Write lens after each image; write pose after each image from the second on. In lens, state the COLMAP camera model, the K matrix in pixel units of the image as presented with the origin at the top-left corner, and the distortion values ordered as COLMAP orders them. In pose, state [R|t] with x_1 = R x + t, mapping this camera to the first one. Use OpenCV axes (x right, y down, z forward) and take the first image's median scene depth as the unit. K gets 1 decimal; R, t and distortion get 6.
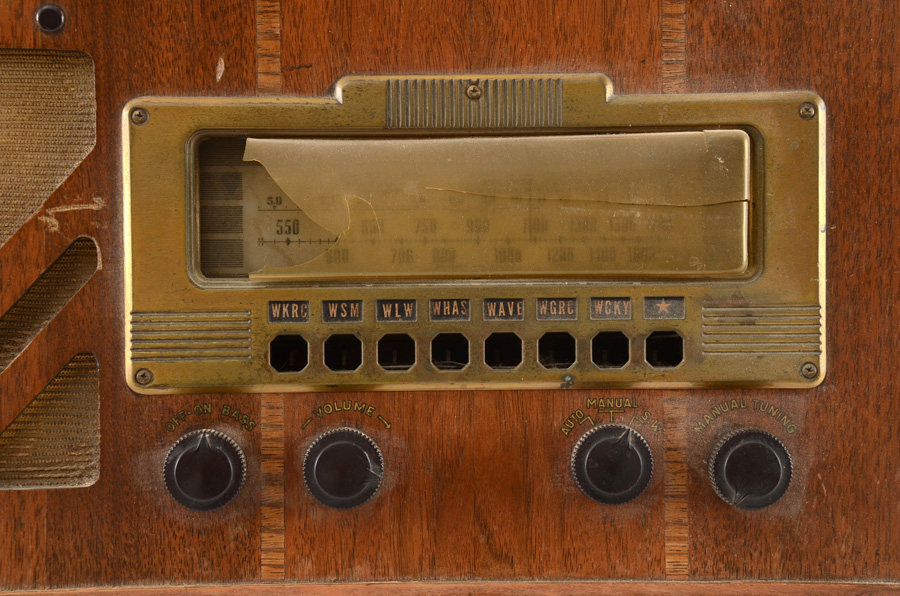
lens RADIAL K [[2159.4, 0, 447.9], [0, 2159.4, 302.3], [0, 0, 1]] dist [0.448702, 0.000000]
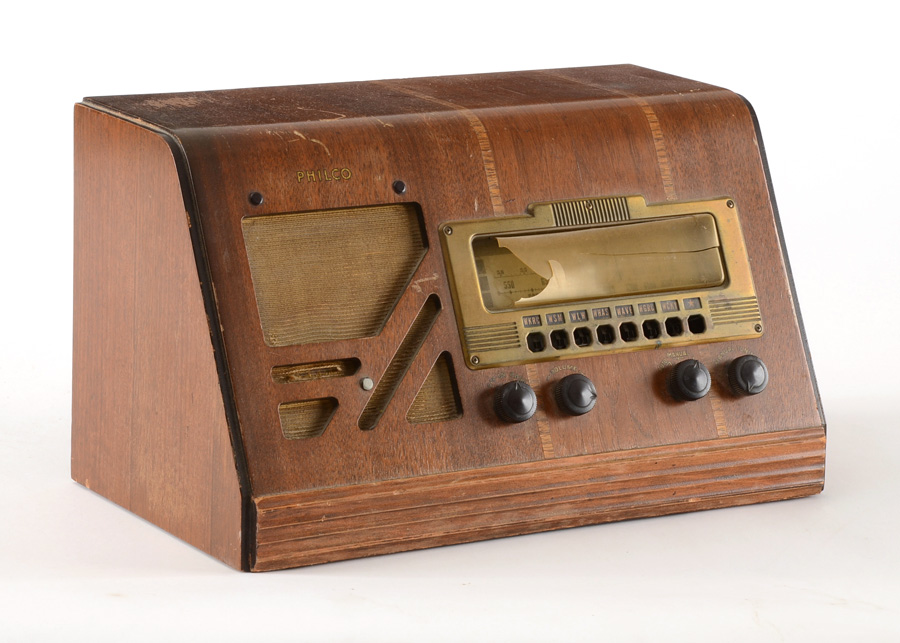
lens RADIAL K [[3864.9, 0, 447.5], [0, 3864.9, 318.9], [0, 0, 1]] dist [0.775787, 0.000000]
pose [[0.866549, -0.088128, 0.491250, -1.830577], [0.198313, 0.964048, -0.176873, 0.596740], [-0.458001, 0.250690, 0.852871, -1.908674]]
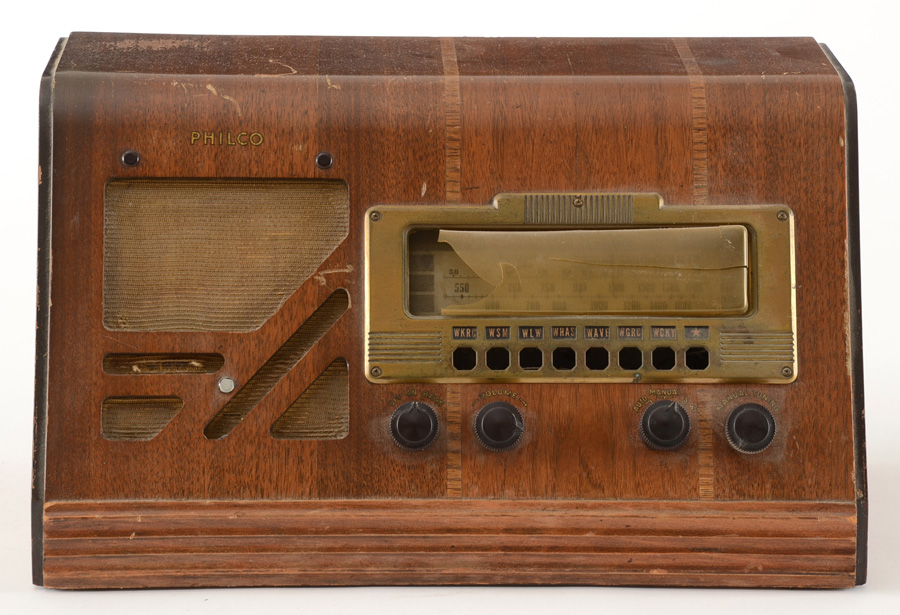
lens RADIAL K [[3641.3, 0, 457.8], [0, 3641.3, 303.5], [0, 0, 1]] dist [1.069949, 0.000000]
pose [[0.999983, 0.003919, 0.004217, -0.089843], [-0.002916, 0.976401, -0.215944, 0.570056], [-0.004963, 0.215928, 0.976397, -1.664551]]
